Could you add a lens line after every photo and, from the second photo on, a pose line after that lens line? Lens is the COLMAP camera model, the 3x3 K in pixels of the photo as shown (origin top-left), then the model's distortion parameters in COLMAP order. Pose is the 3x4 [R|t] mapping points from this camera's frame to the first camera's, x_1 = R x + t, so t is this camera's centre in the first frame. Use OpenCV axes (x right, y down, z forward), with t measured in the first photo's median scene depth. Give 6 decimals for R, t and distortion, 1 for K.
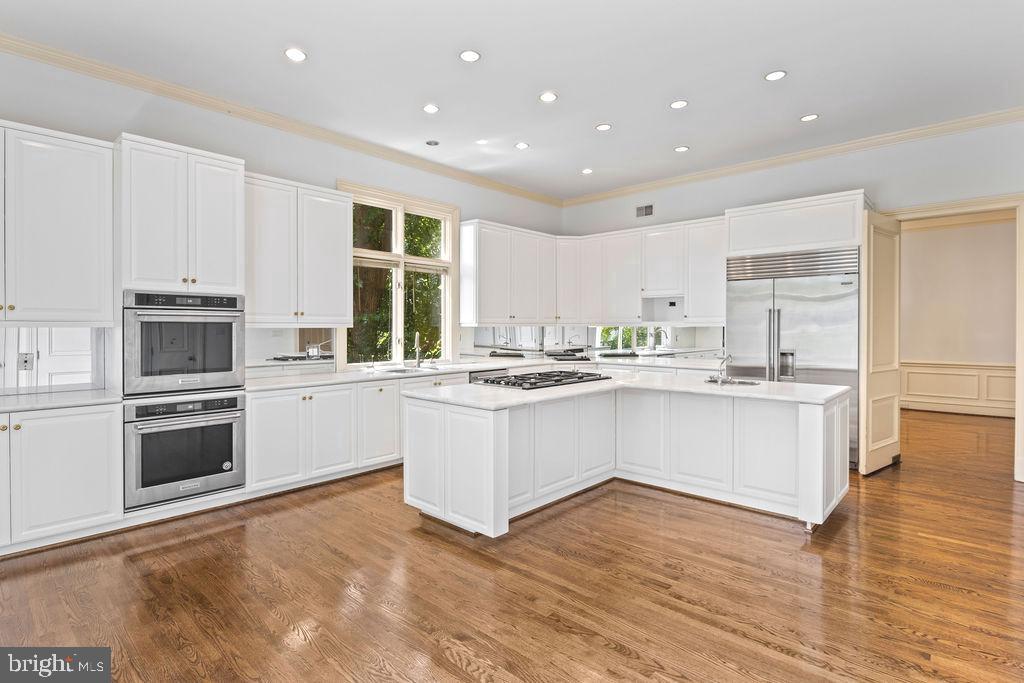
lens RADIAL K [[523.5, 0, 517.0], [0, 523.5, 338.0], [0, 0, 1]] dist [-0.011271, -0.000861]
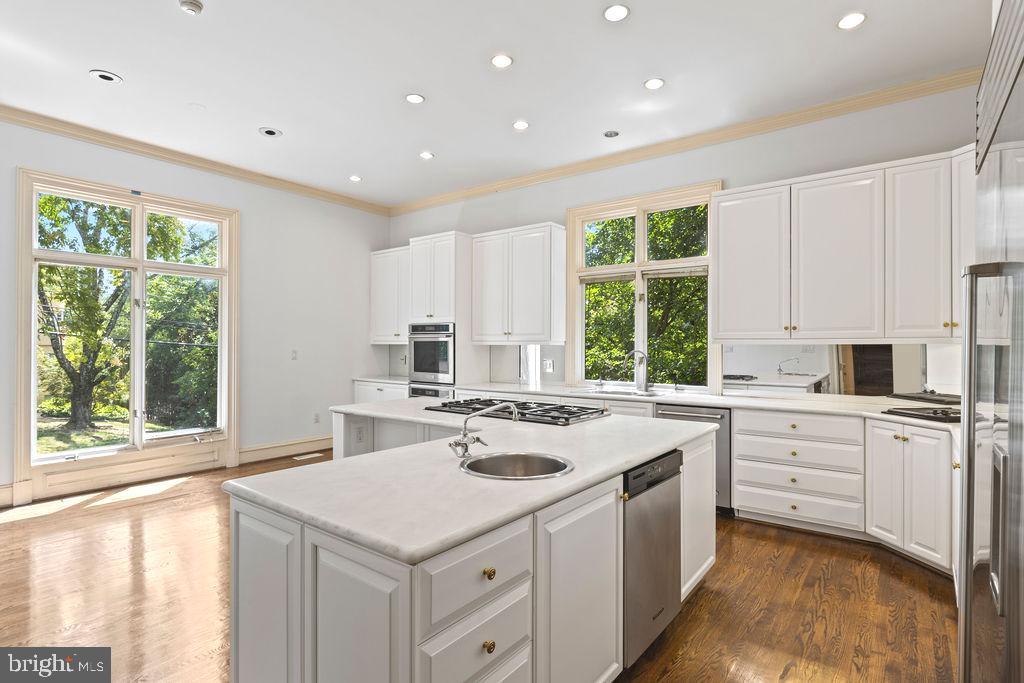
lens RADIAL K [[523.5, 0, 517.0], [0, 523.5, 338.0], [0, 0, 1]] dist [-0.011271, -0.000861]
pose [[0.068905, -0.011554, -0.997556, 0.864894], [-0.019581, 0.999725, -0.012931, -0.020821], [0.997431, 0.020424, 0.068660, 0.976917]]
